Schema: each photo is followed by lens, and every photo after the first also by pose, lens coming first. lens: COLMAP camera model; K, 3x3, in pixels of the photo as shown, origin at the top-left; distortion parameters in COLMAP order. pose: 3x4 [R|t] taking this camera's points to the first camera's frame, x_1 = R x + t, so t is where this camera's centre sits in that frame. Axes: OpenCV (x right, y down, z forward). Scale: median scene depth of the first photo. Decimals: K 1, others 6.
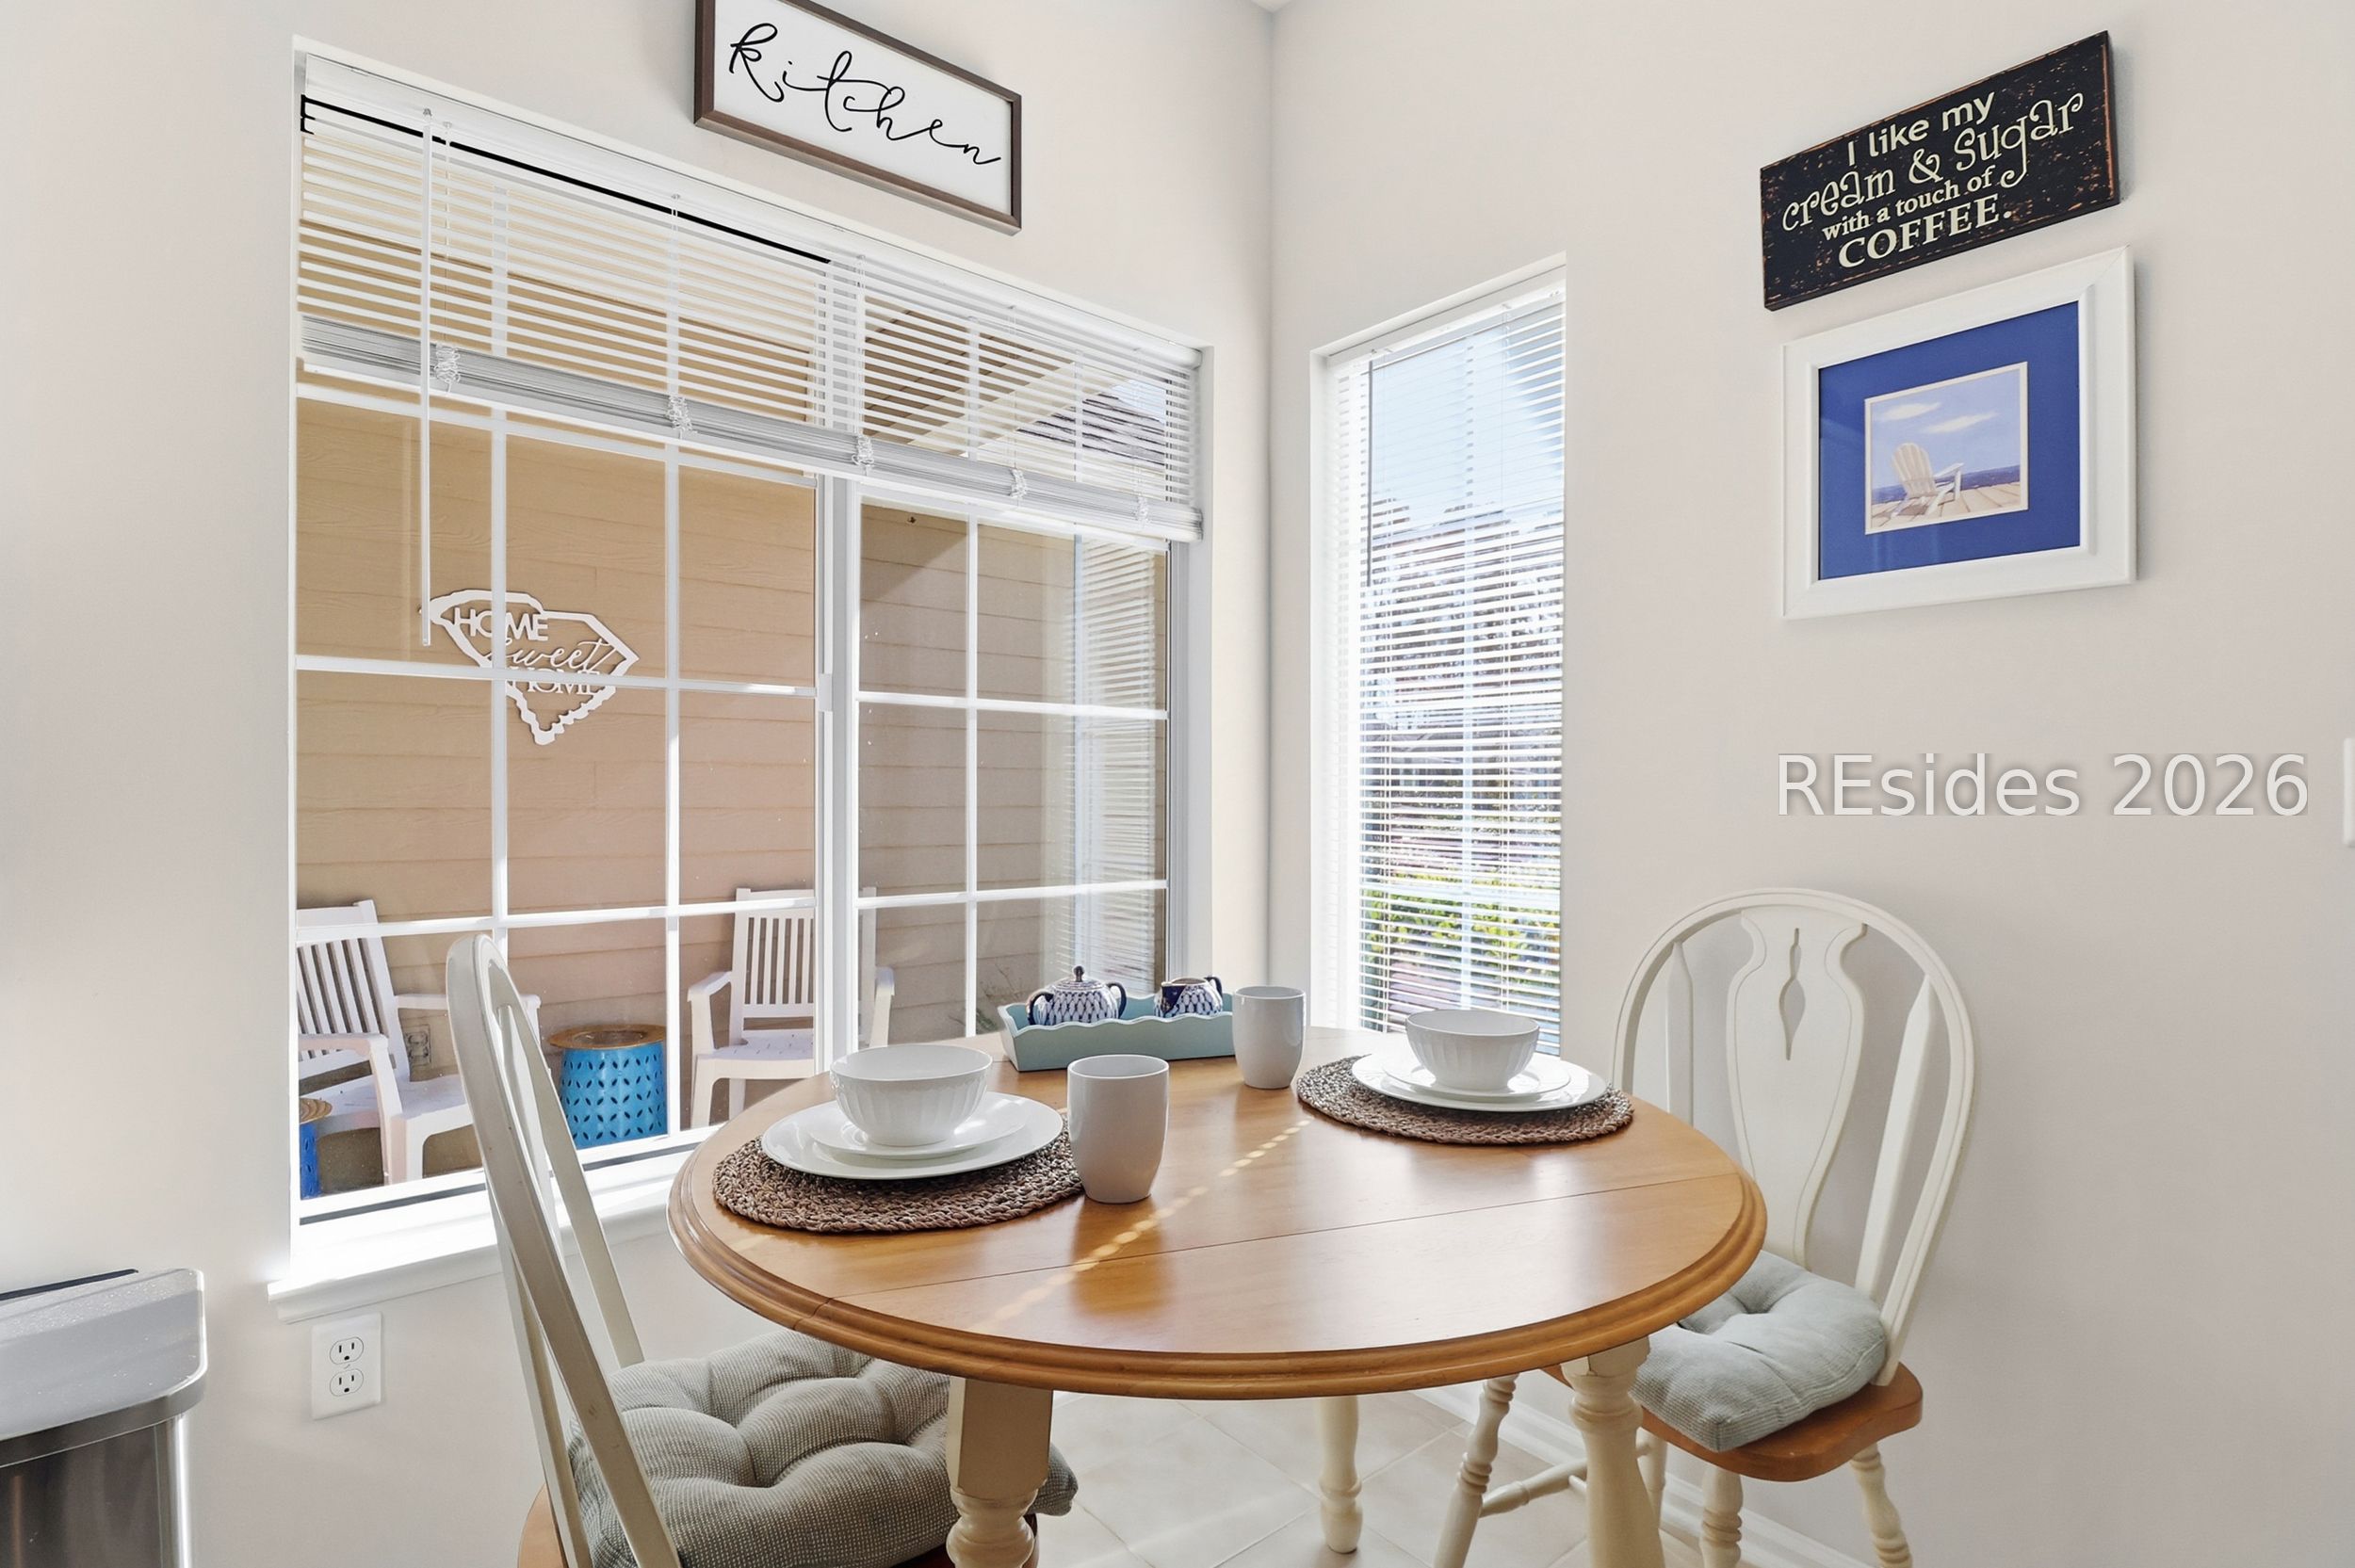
lens RADIAL K [[1106.8, 0, 1202.0], [0, 1106.8, 797.6], [0, 0, 1]] dist [-0.005639, -0.007818]
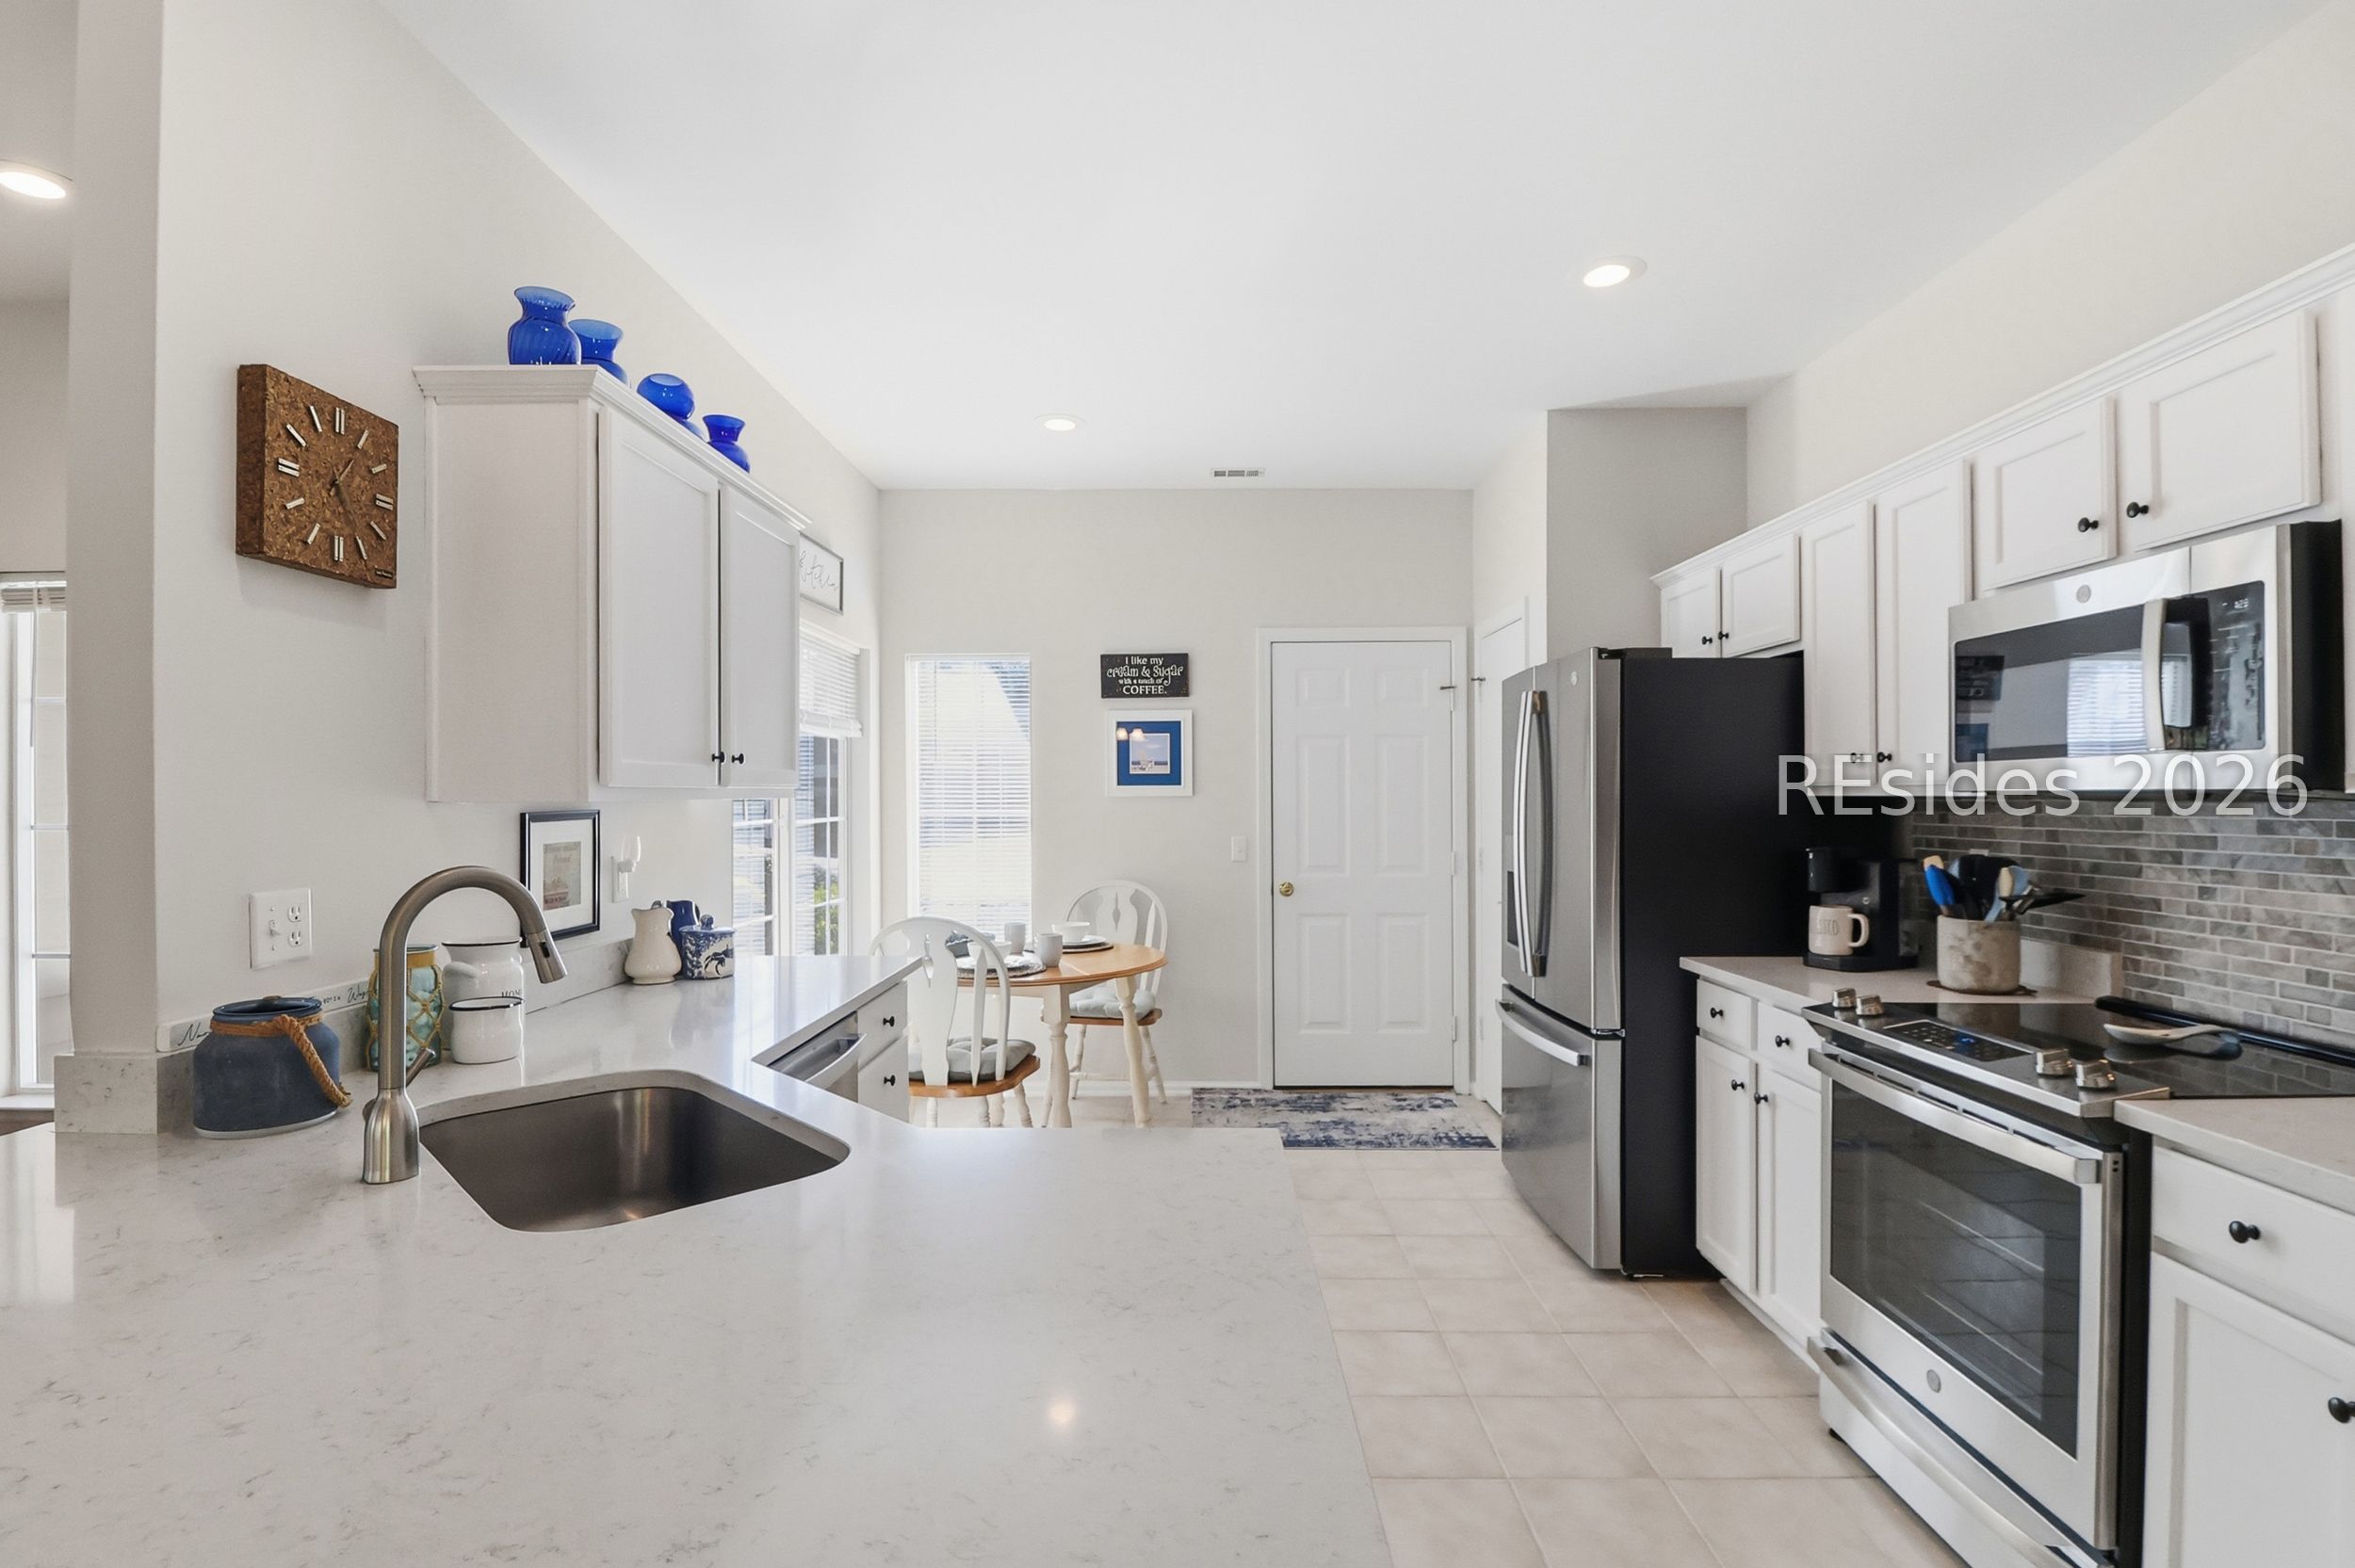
lens RADIAL K [[1106.8, 0, 1171.3], [0, 1106.8, 800.2], [0, 0, 1]] dist [-0.005639, -0.007818]
pose [[0.666809, -0.001442, 0.745227, -1.914651], [0.011523, 0.999899, -0.008375, -0.134313], [-0.745140, 0.014172, 0.666758, -1.405551]]
